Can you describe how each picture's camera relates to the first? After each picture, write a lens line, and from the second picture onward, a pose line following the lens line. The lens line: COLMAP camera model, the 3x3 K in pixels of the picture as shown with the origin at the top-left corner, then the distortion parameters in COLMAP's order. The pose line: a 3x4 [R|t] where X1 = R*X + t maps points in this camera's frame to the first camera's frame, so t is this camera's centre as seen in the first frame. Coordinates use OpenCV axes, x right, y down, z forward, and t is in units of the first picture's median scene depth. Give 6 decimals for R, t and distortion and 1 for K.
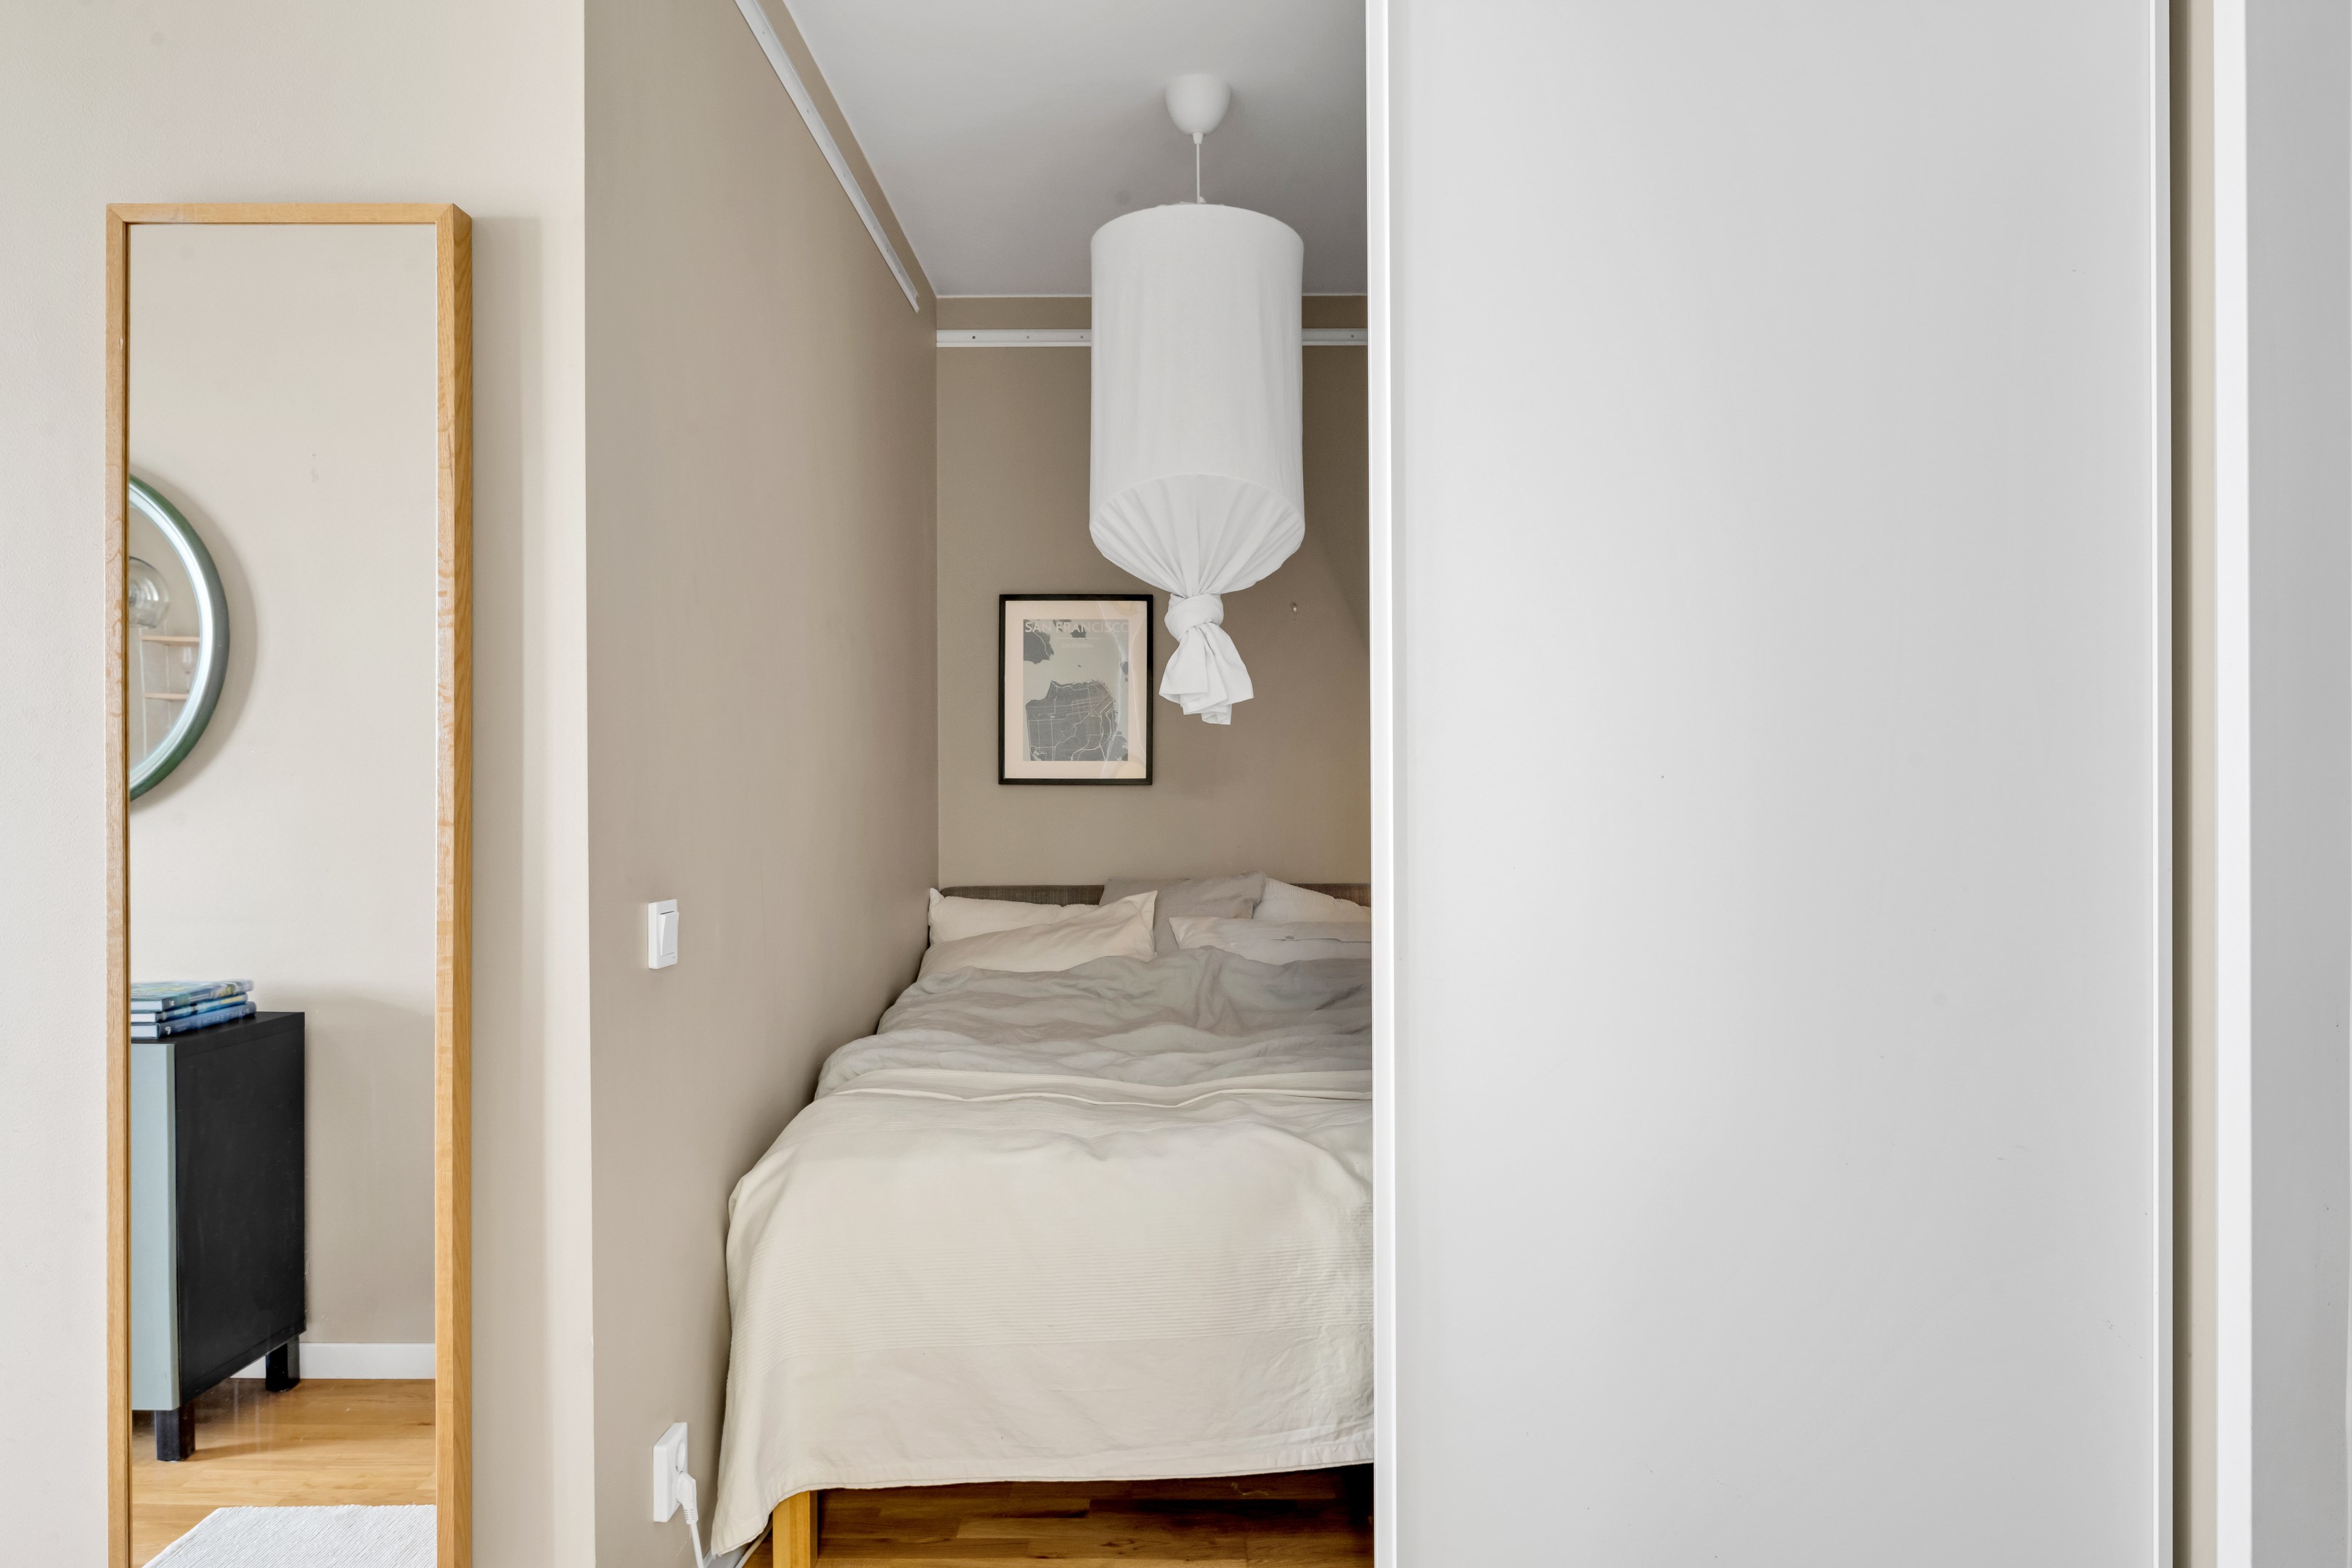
lens RADIAL K [[1532.5, 0, 1173.2], [0, 1532.5, 785.2], [0, 0, 1]] dist [0.003756, 0.000561]
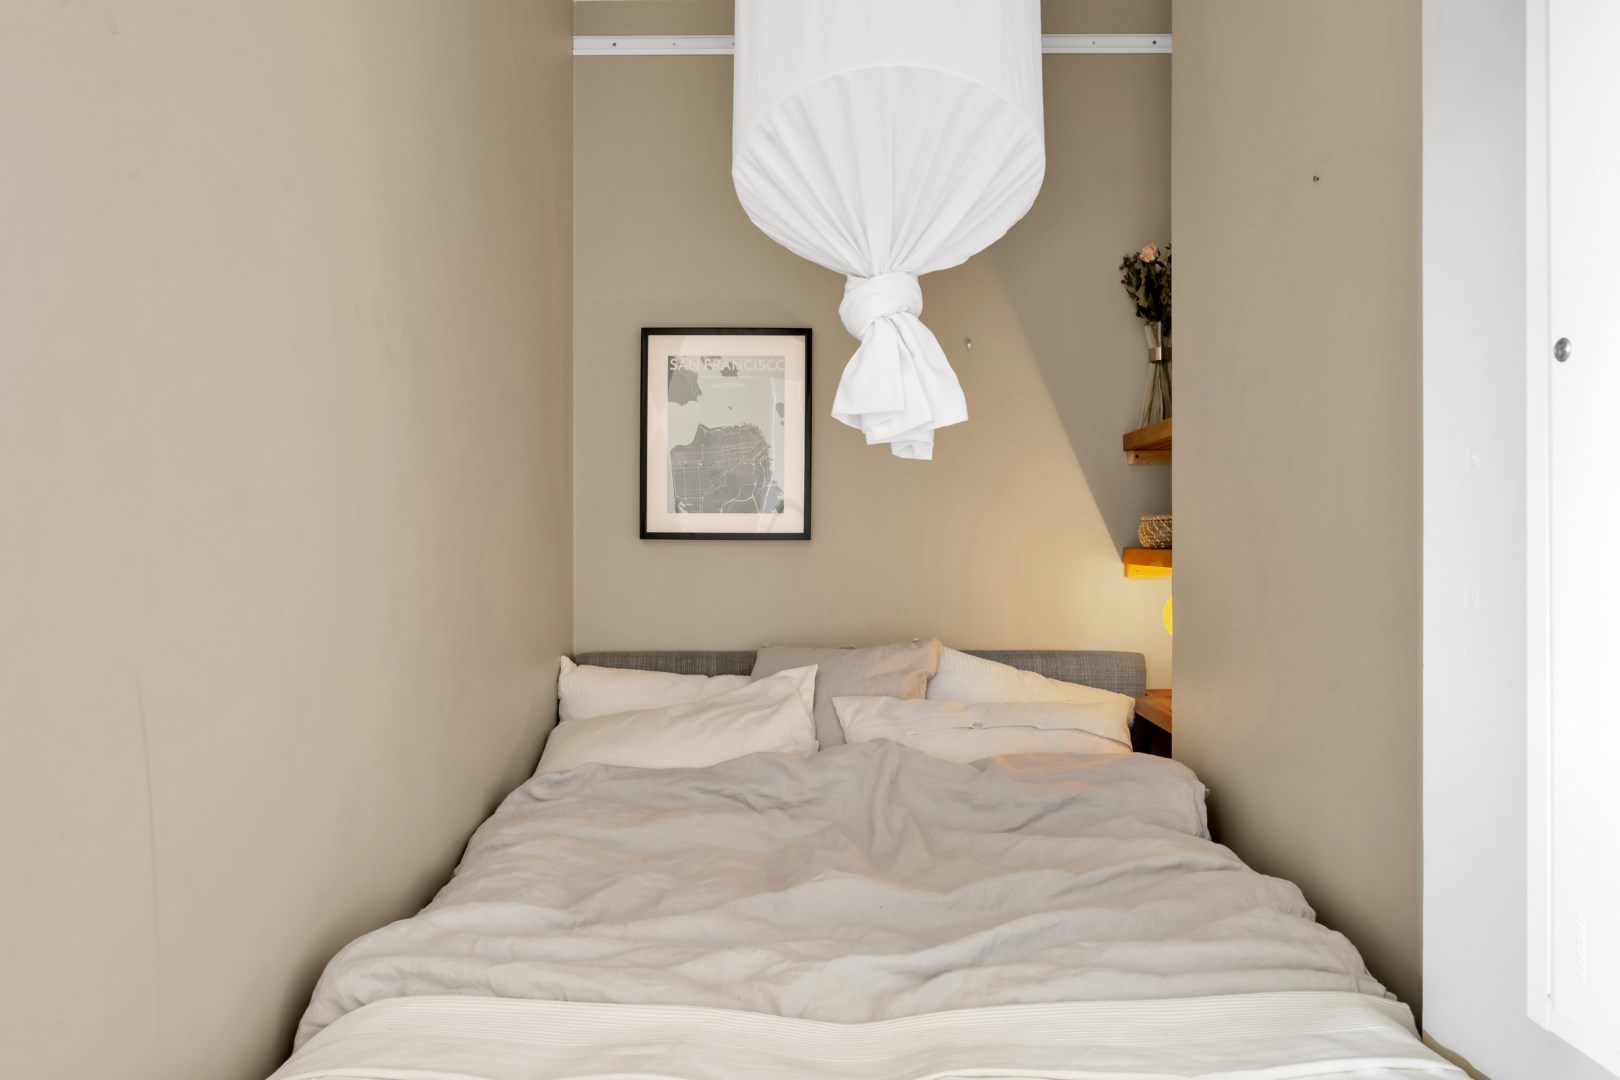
lens RADIAL K [[1055.5, 0, 812.2], [0, 1055.5, 537.4], [0, 0, 1]] dist [0.003756, 0.000561]
pose [[0.999994, 0.003043, 0.001333, -0.014950], [-0.003047, 0.999989, 0.003577, -0.004354], [-0.001322, -0.003581, 0.999993, 0.418410]]
